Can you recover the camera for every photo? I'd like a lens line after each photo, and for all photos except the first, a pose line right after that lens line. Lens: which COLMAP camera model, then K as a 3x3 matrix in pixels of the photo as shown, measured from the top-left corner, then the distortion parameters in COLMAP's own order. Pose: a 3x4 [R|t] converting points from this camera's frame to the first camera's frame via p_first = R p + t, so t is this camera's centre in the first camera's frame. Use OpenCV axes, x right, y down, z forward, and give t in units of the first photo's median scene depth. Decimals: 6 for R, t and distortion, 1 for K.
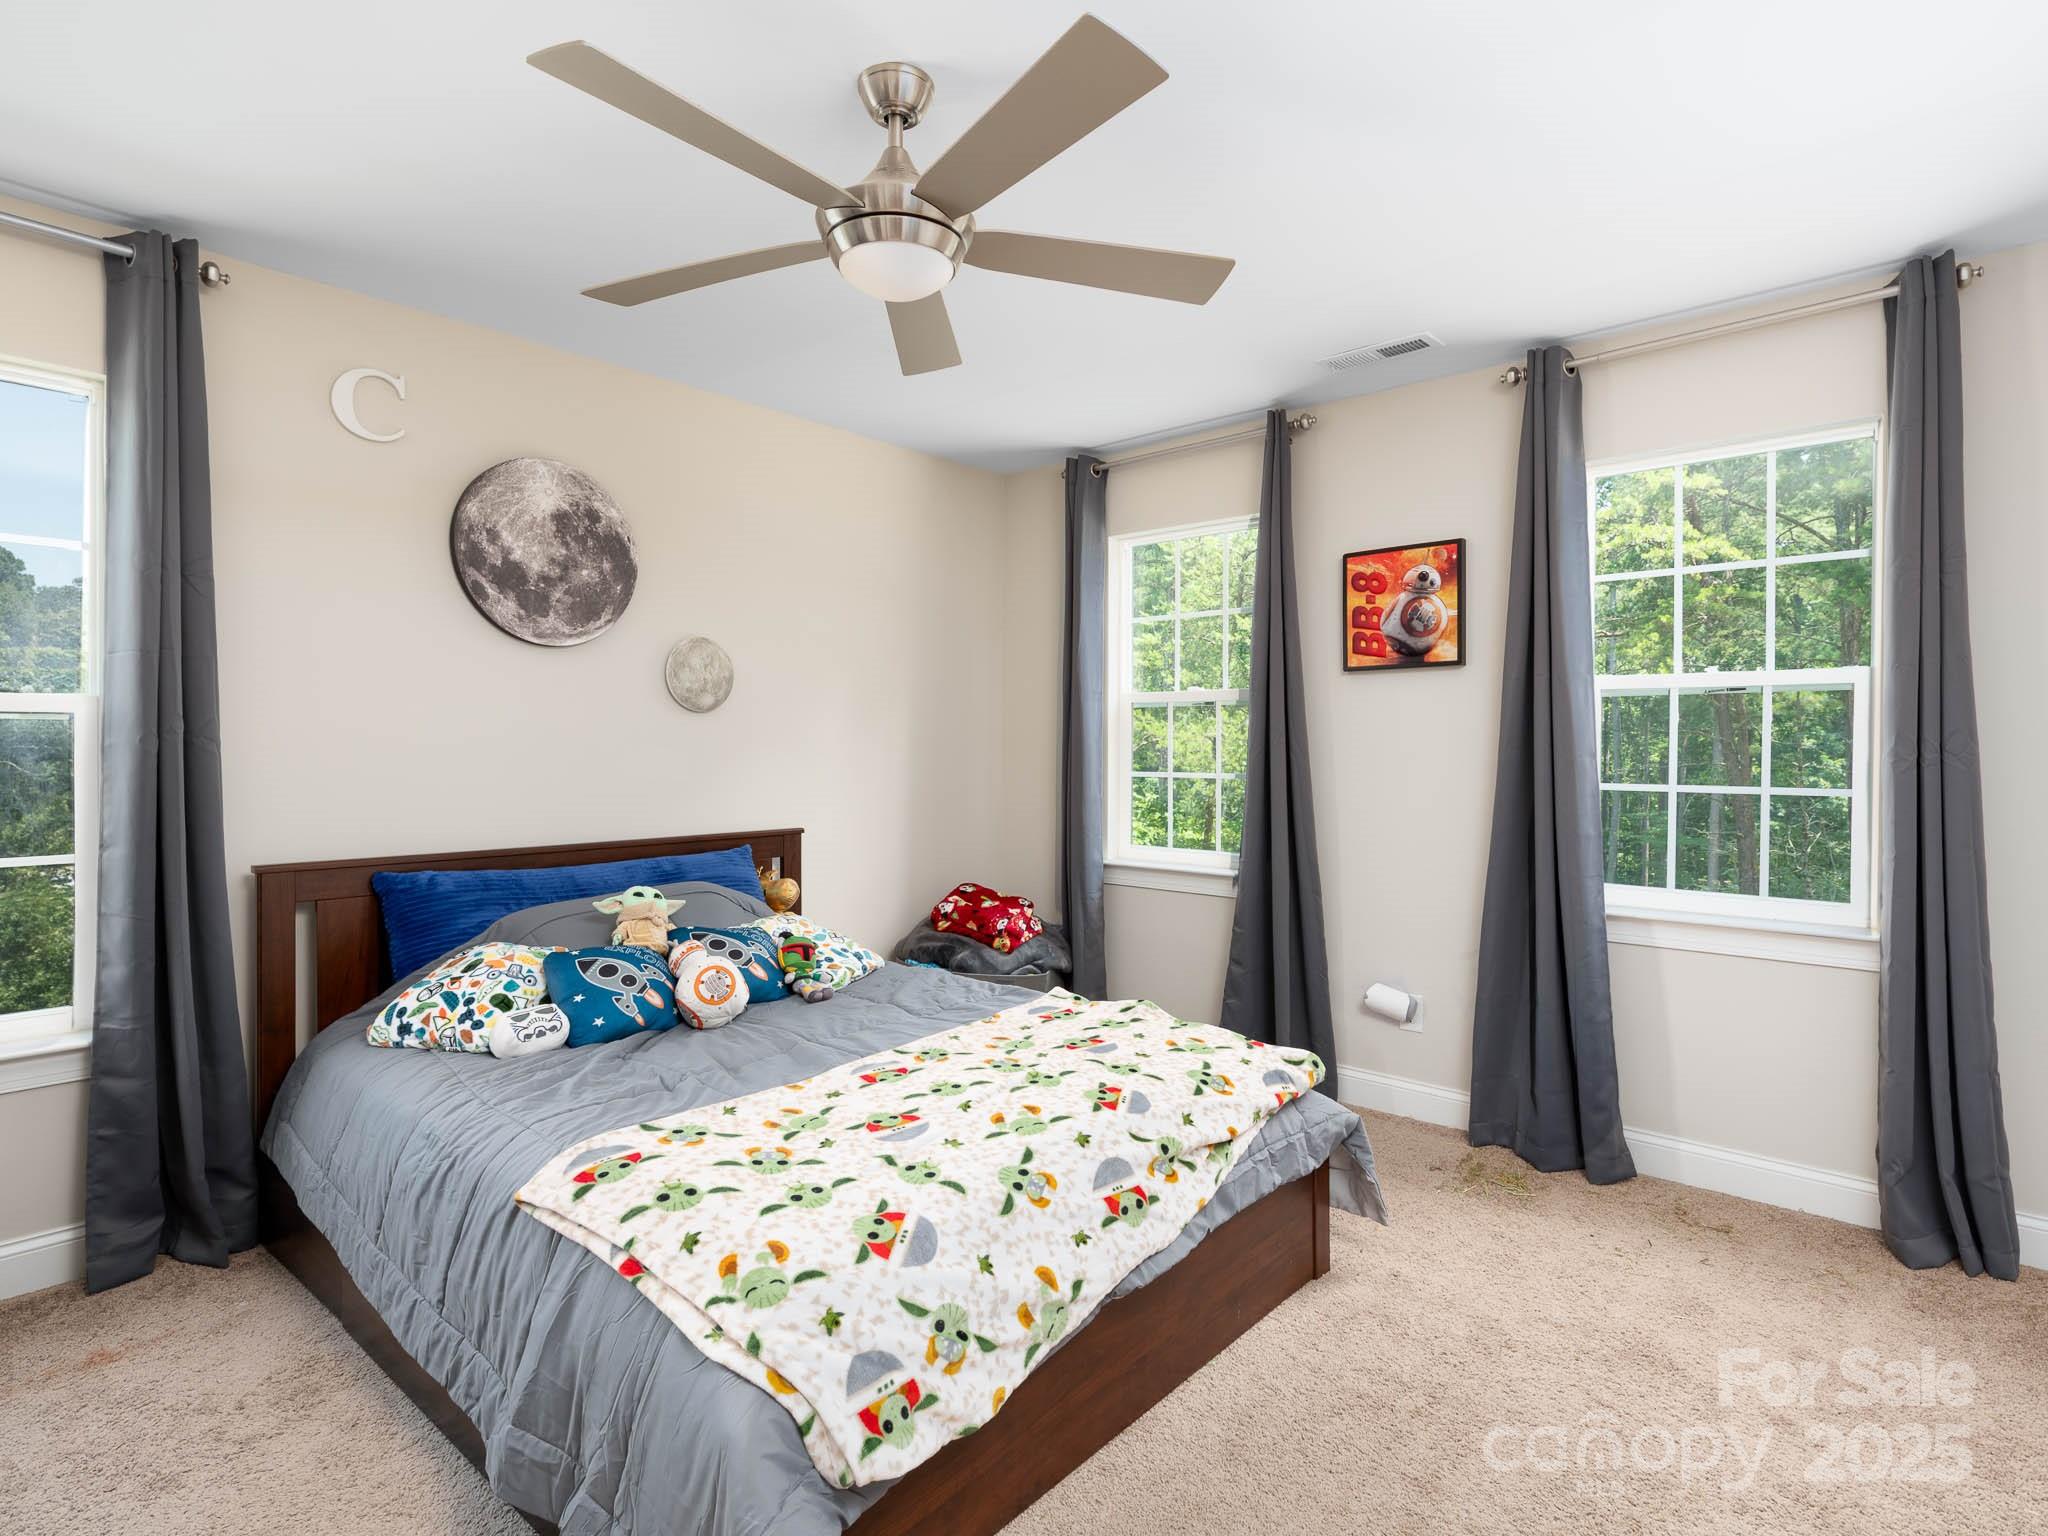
lens RADIAL K [[1103.0, 0, 977.5], [0, 1103.0, 741.0], [0, 0, 1]] dist [-0.001302, -0.000373]
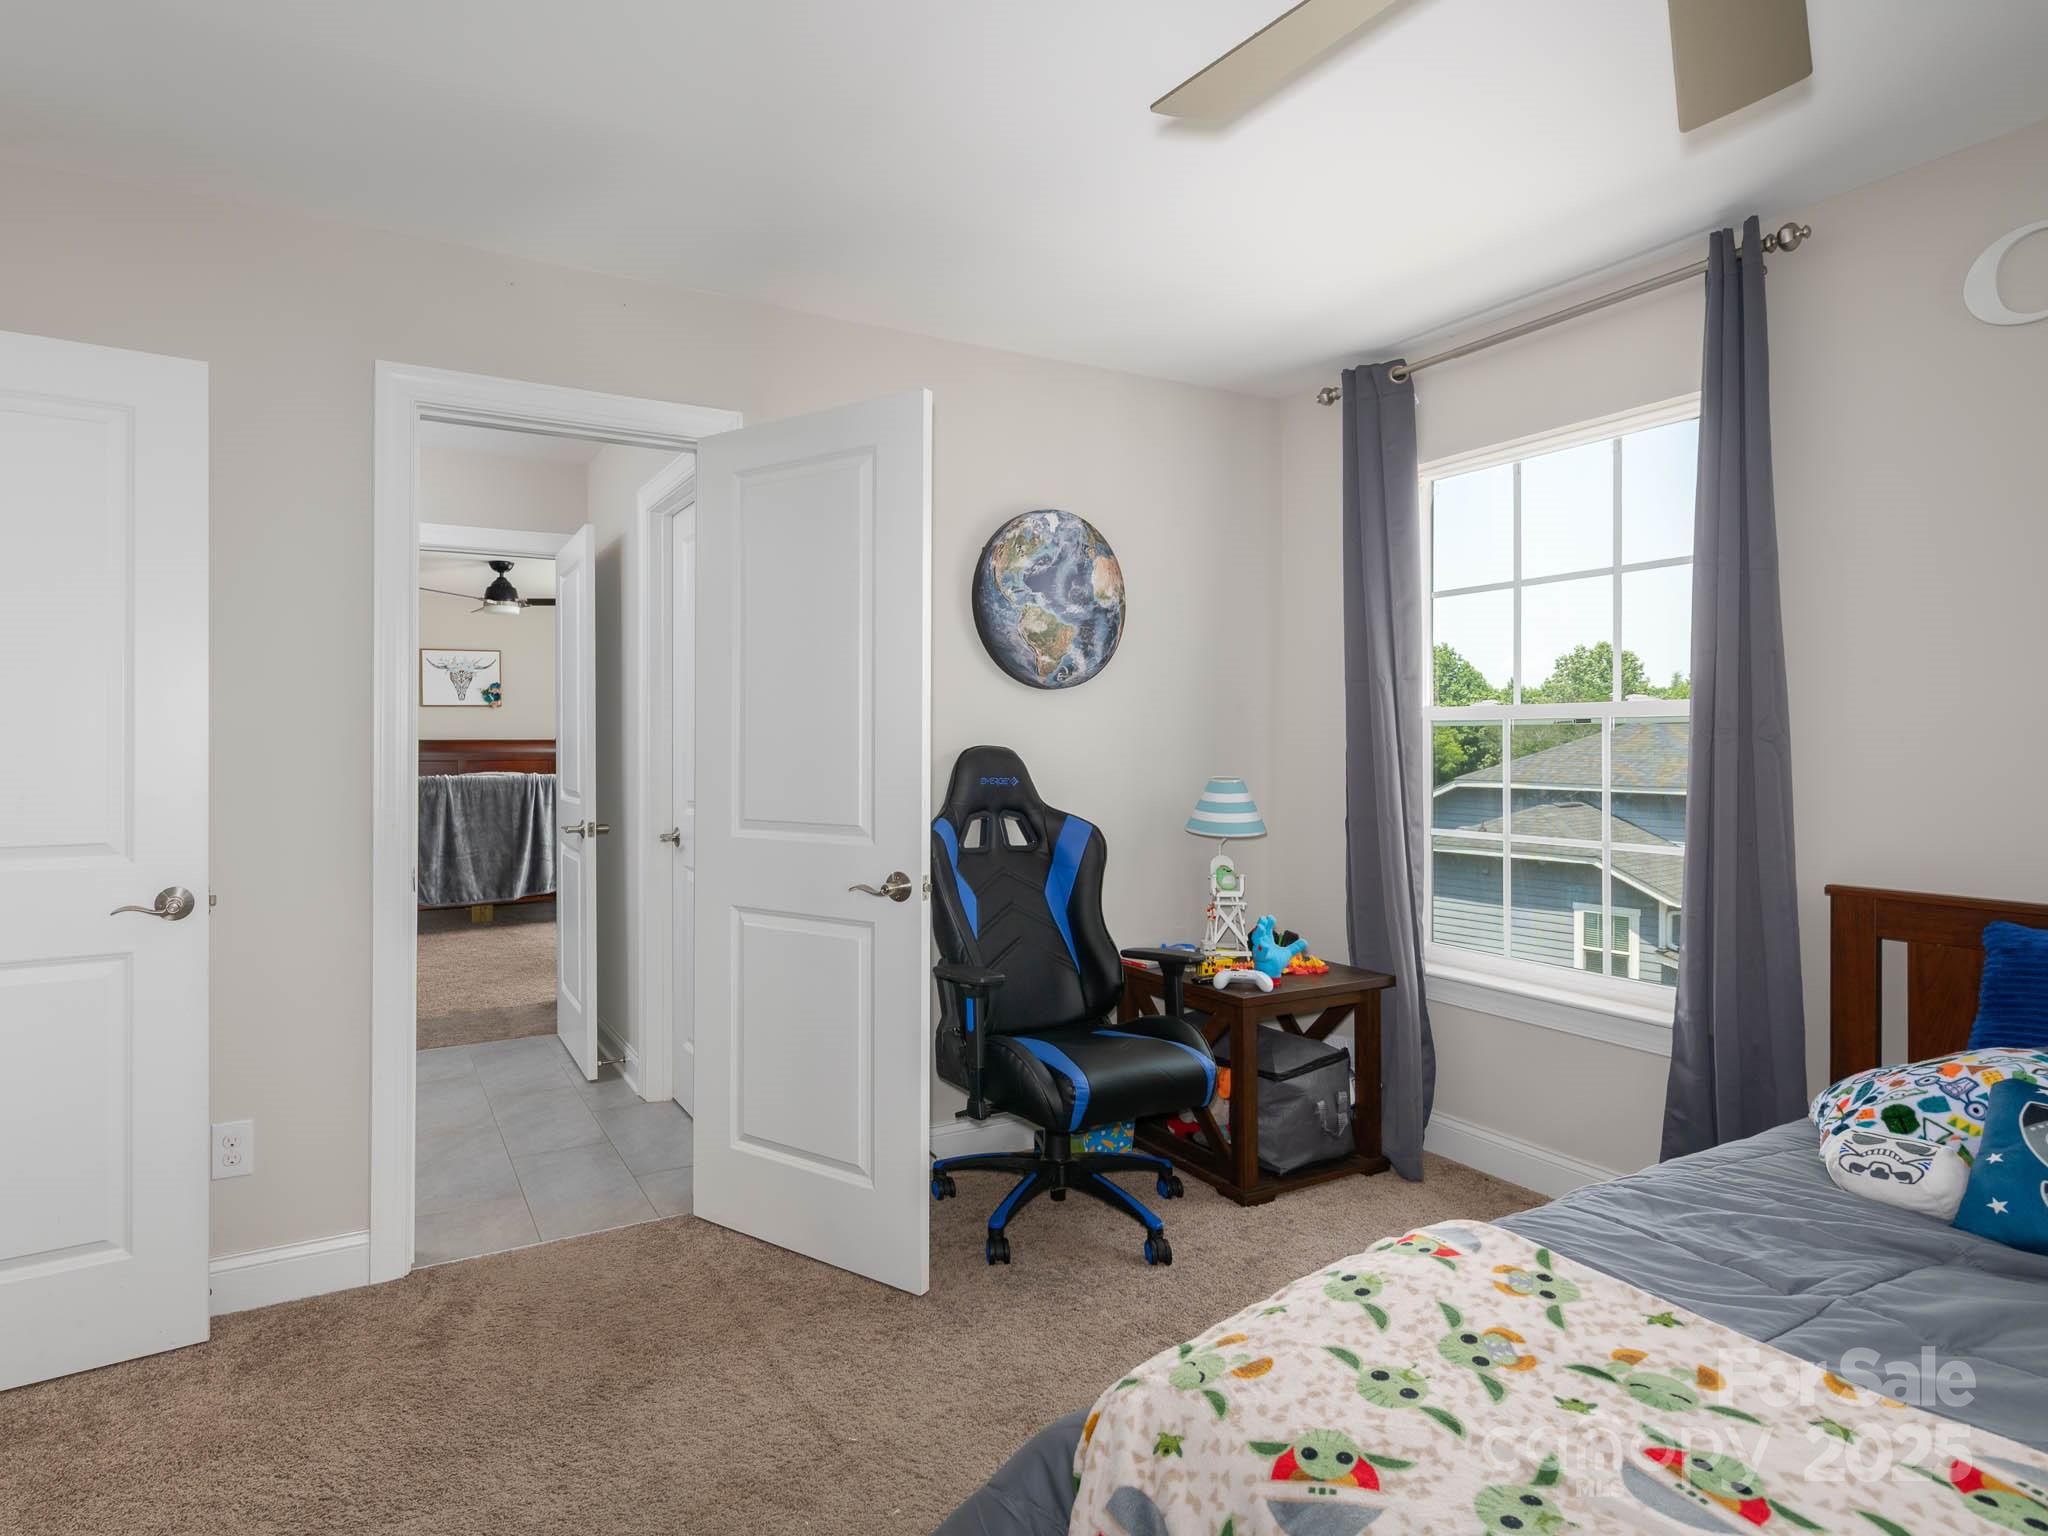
lens RADIAL K [[1103.0, 0, 977.5], [0, 1103.0, 741.0], [0, 0, 1]] dist [-0.001302, -0.000373]
pose [[-0.312381, -0.002047, -0.949955, 0.397130], [0.003130, 0.999990, -0.003184, -0.001694], [0.949952, -0.003968, -0.312372, 0.635617]]
